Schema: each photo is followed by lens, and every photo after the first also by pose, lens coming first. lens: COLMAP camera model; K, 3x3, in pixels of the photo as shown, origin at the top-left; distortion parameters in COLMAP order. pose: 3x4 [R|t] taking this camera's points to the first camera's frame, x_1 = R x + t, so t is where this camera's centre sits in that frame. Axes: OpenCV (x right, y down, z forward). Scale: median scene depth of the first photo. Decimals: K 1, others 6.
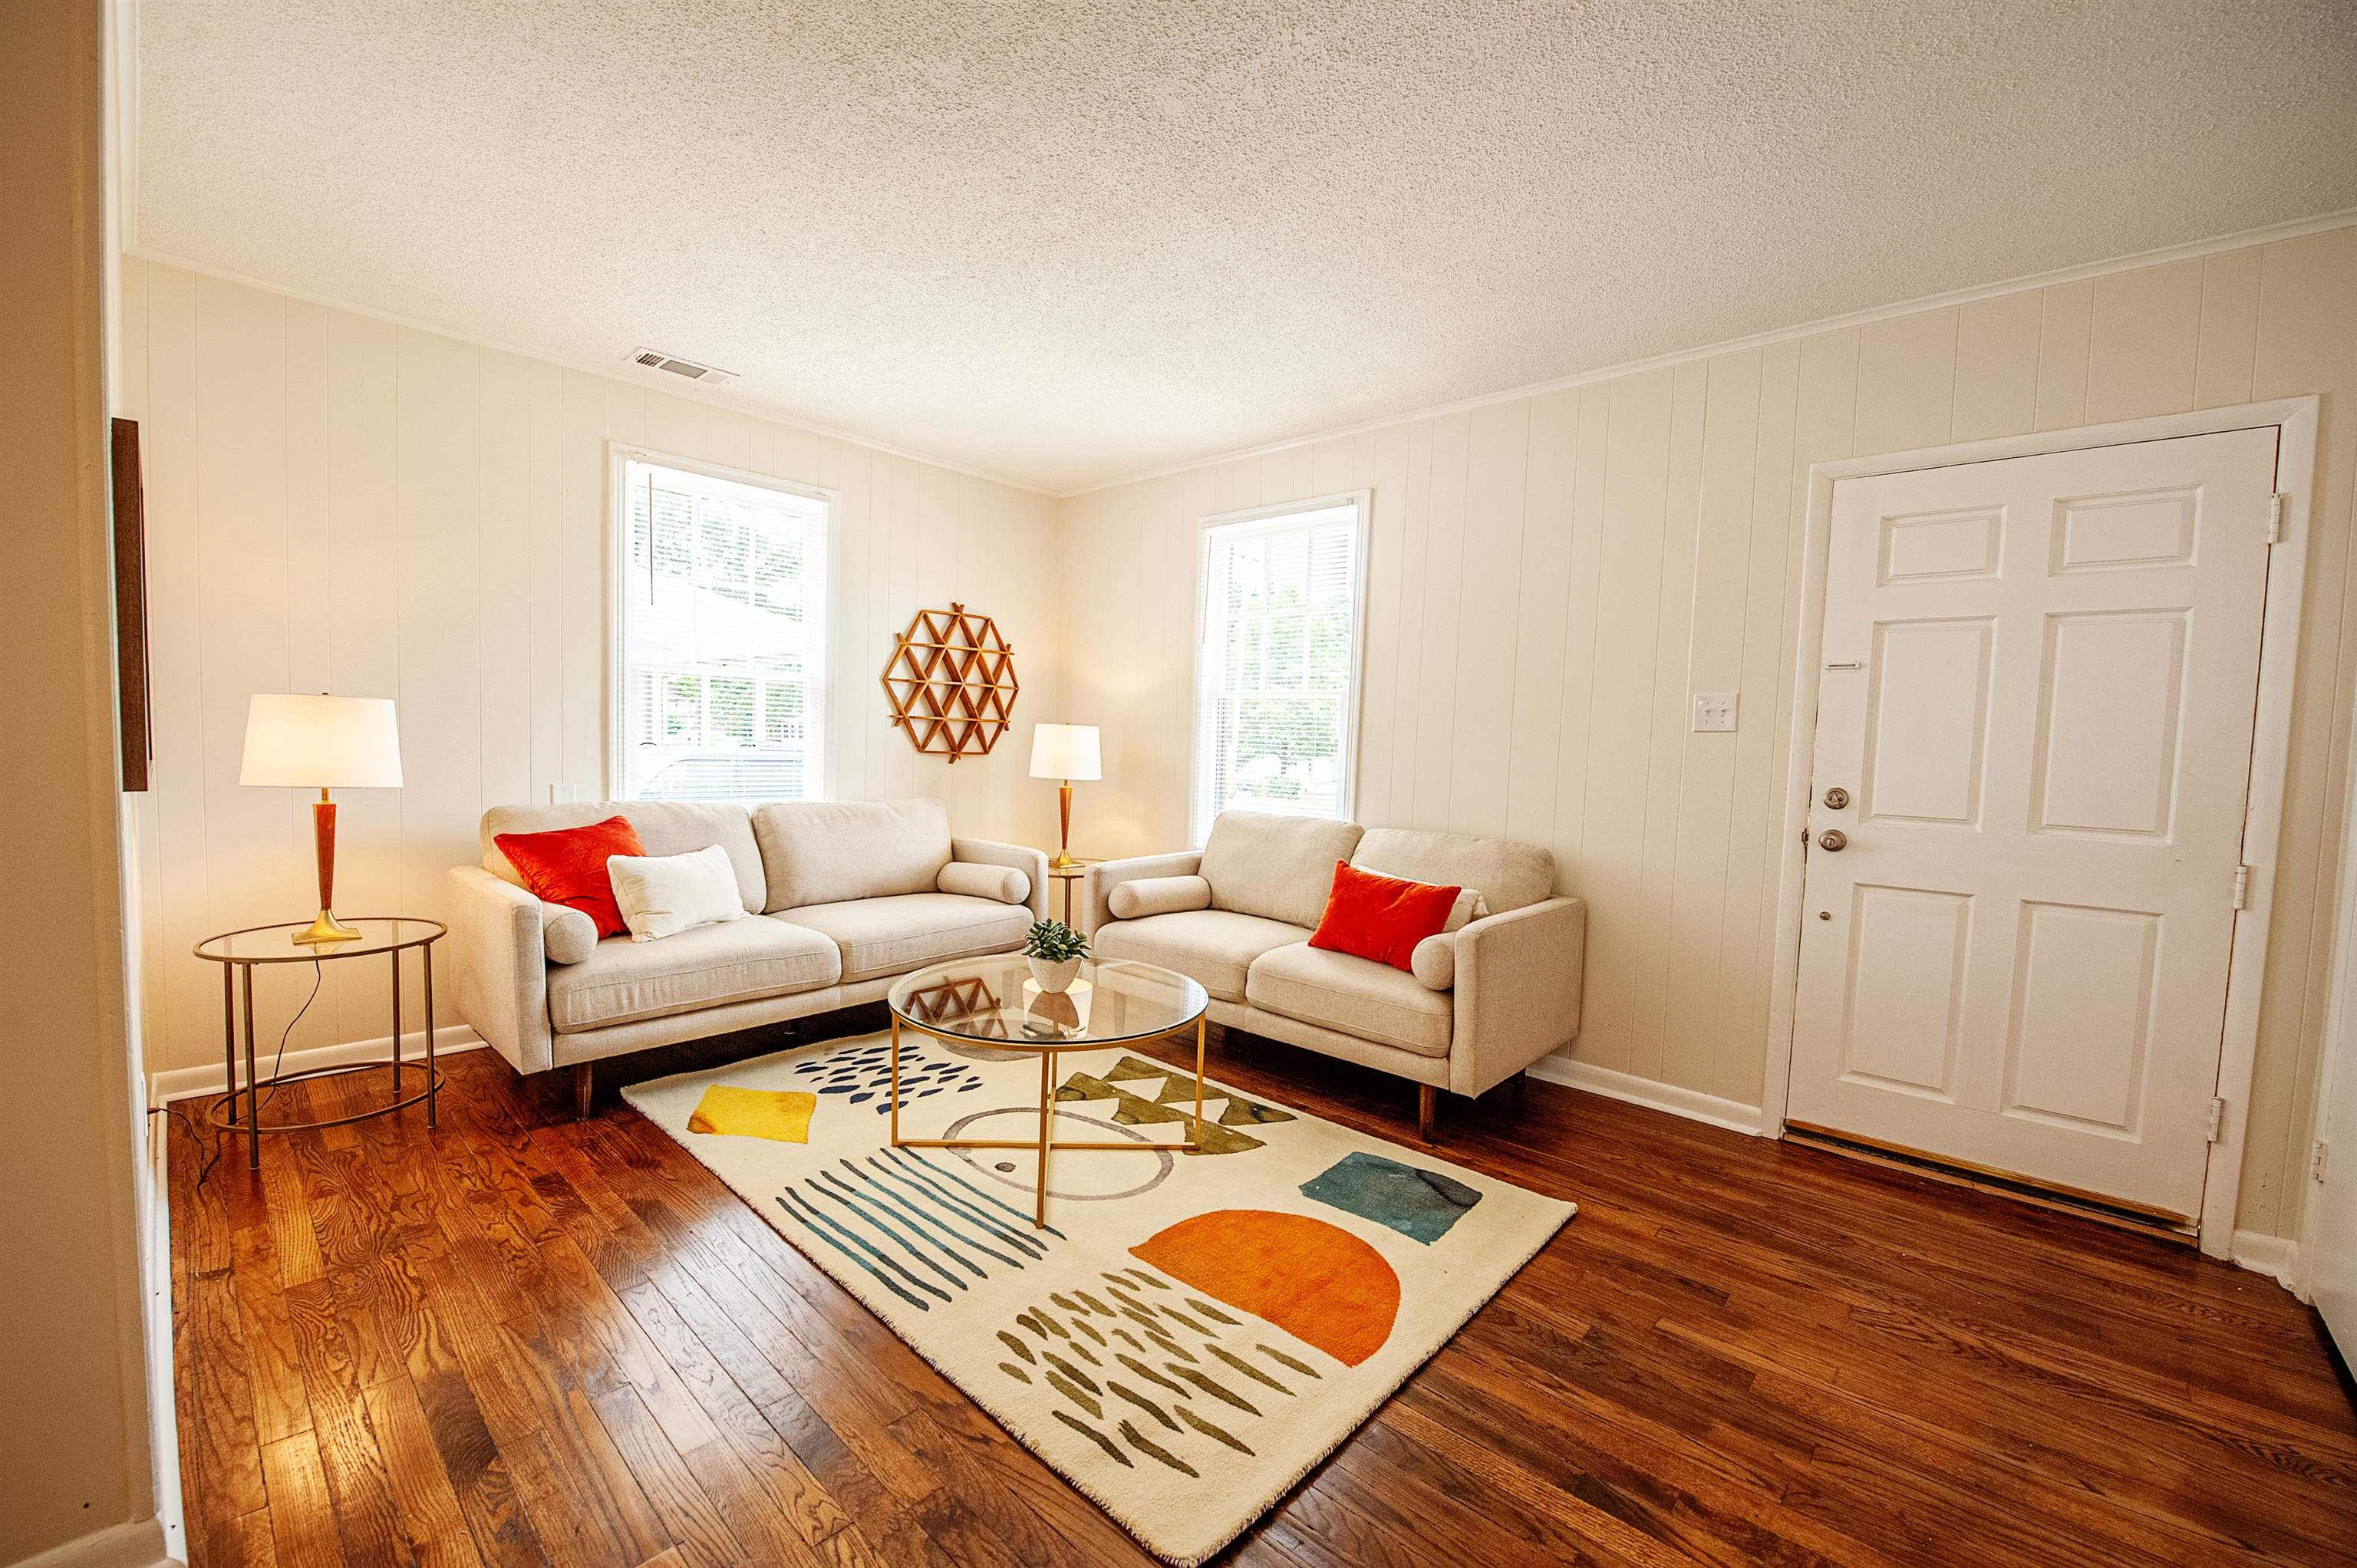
lens RADIAL K [[938.2, 0, 1178.5], [0, 938.2, 784.0], [0, 0, 1]] dist [0.000024, -0.000167]
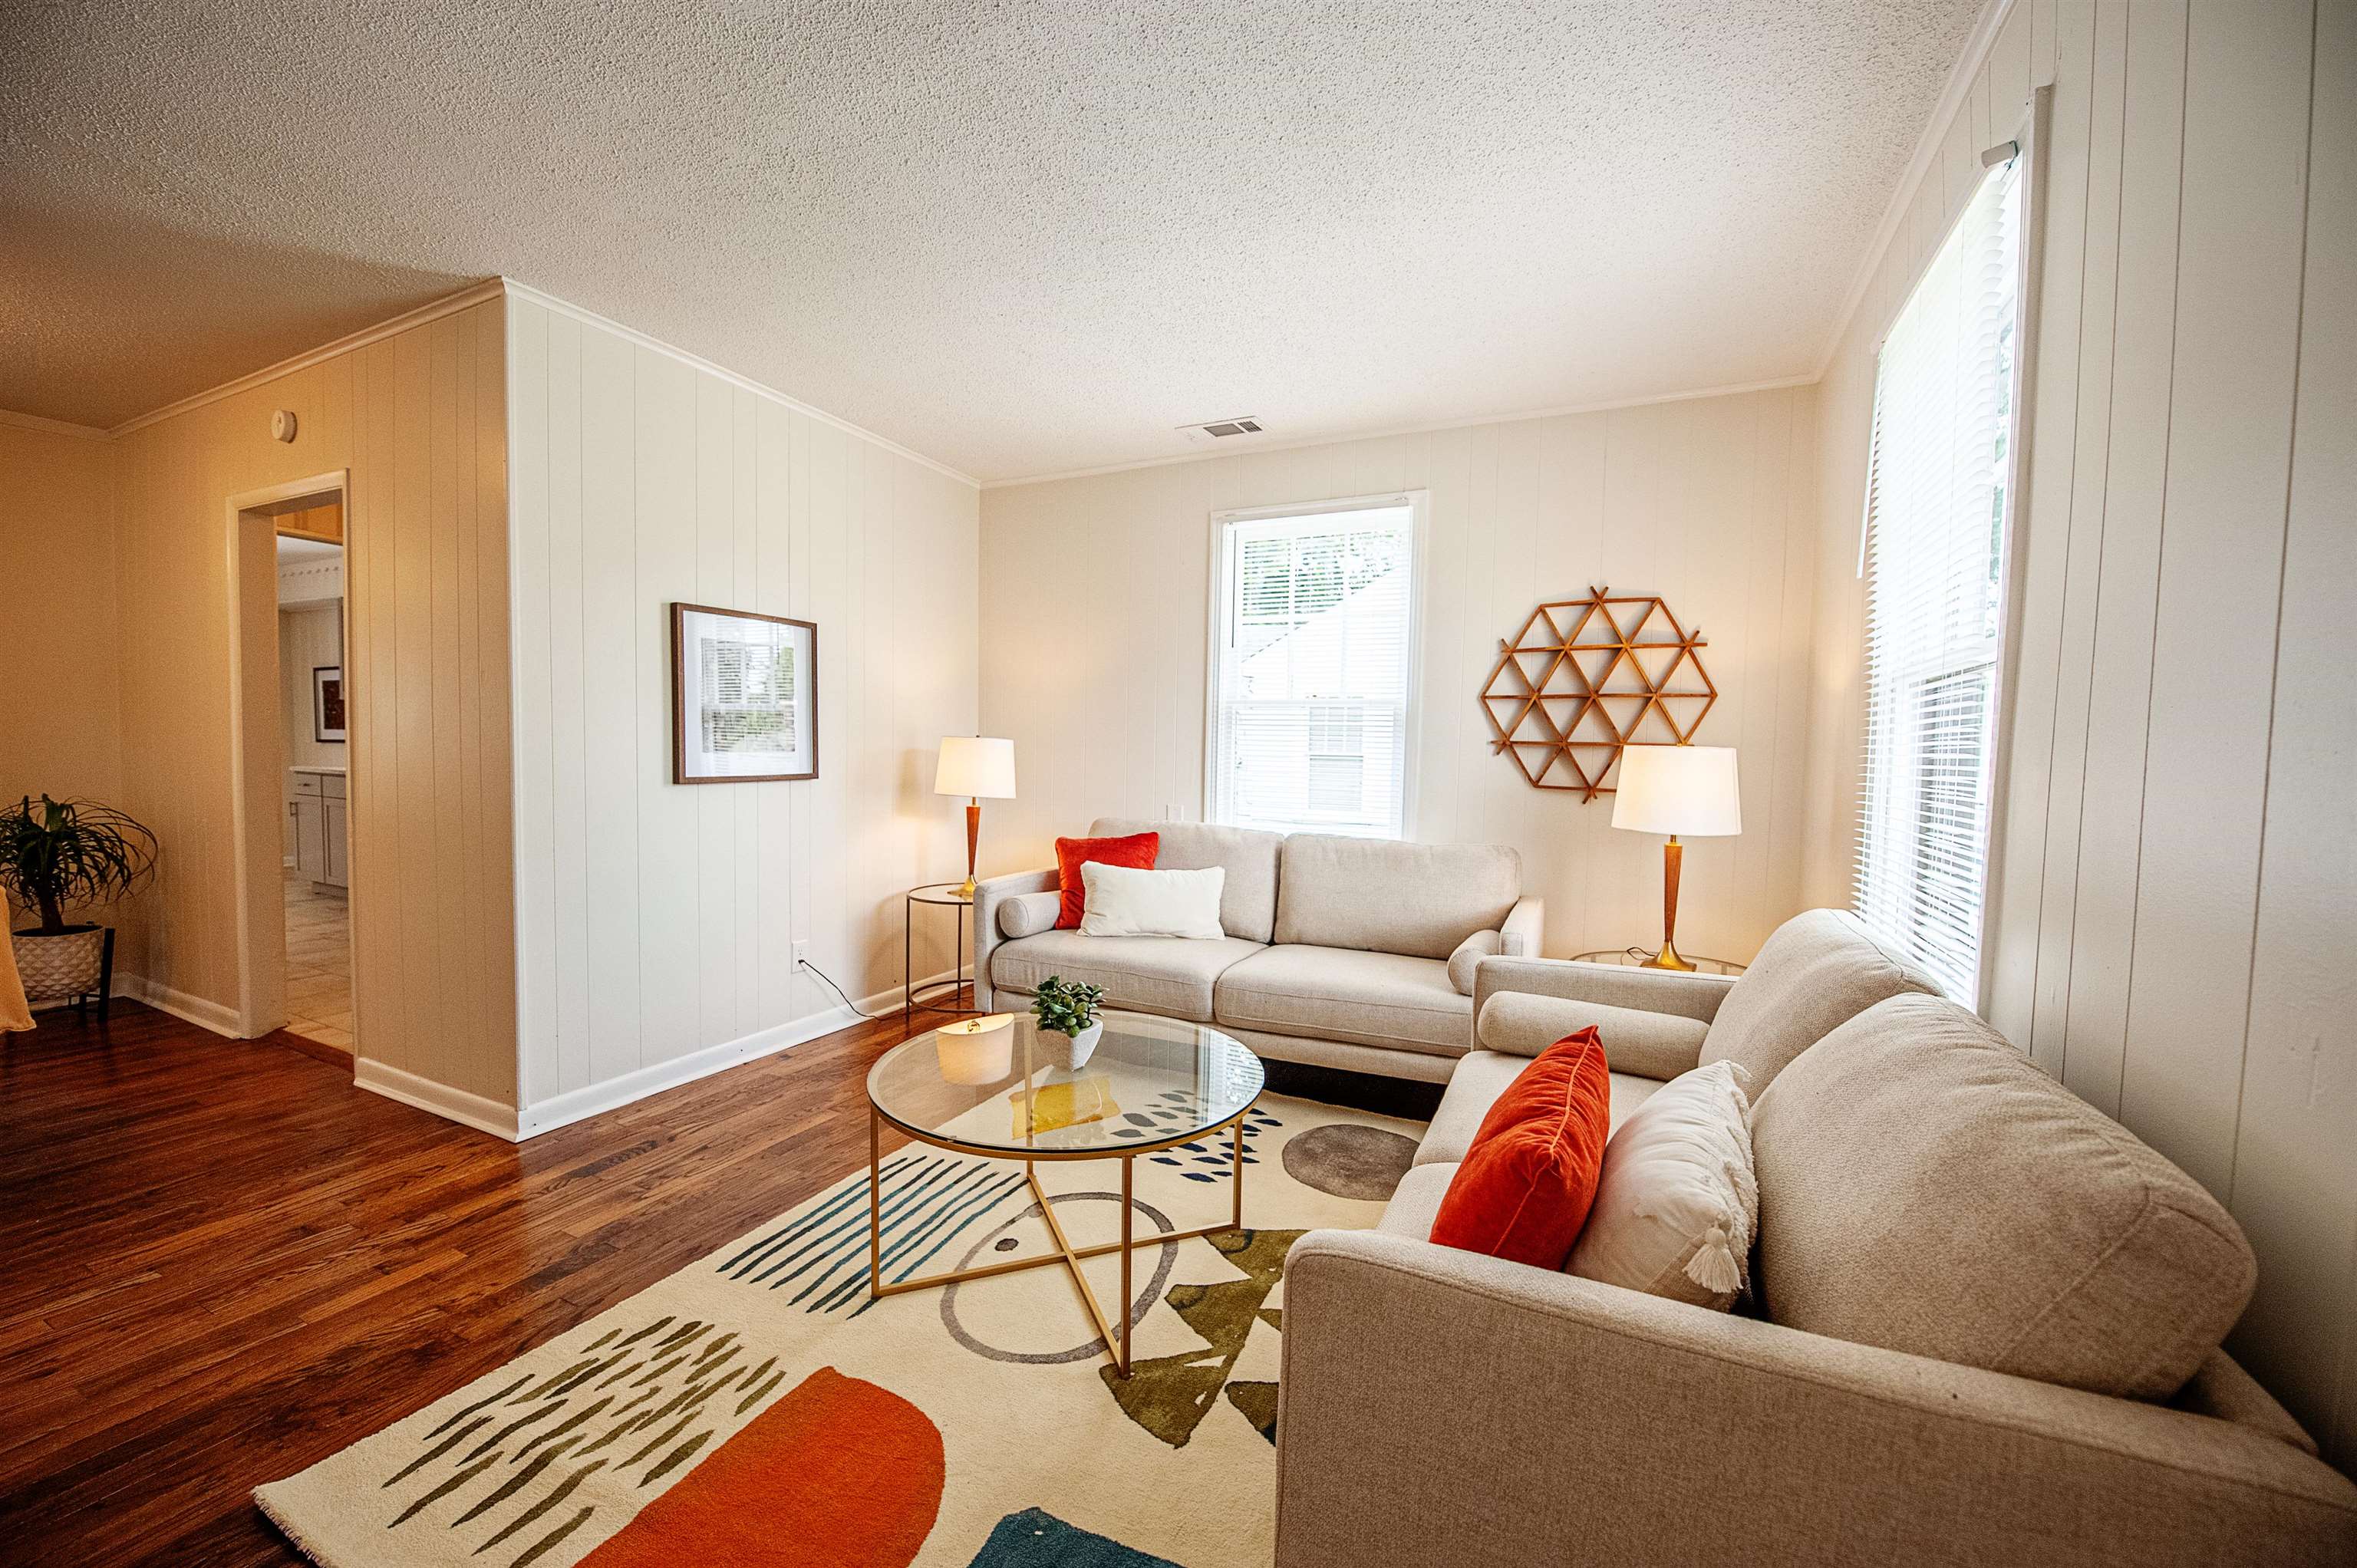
lens RADIAL K [[937.3, 0, 1169.0], [0, 937.3, 802.0], [0, 0, 1]] dist [-0.018102, -0.002114]
pose [[0.285369, 0.029329, -0.957969, 0.547967], [-0.056921, 0.998286, 0.013607, -0.021488], [0.956726, 0.050646, 0.286549, 0.698908]]
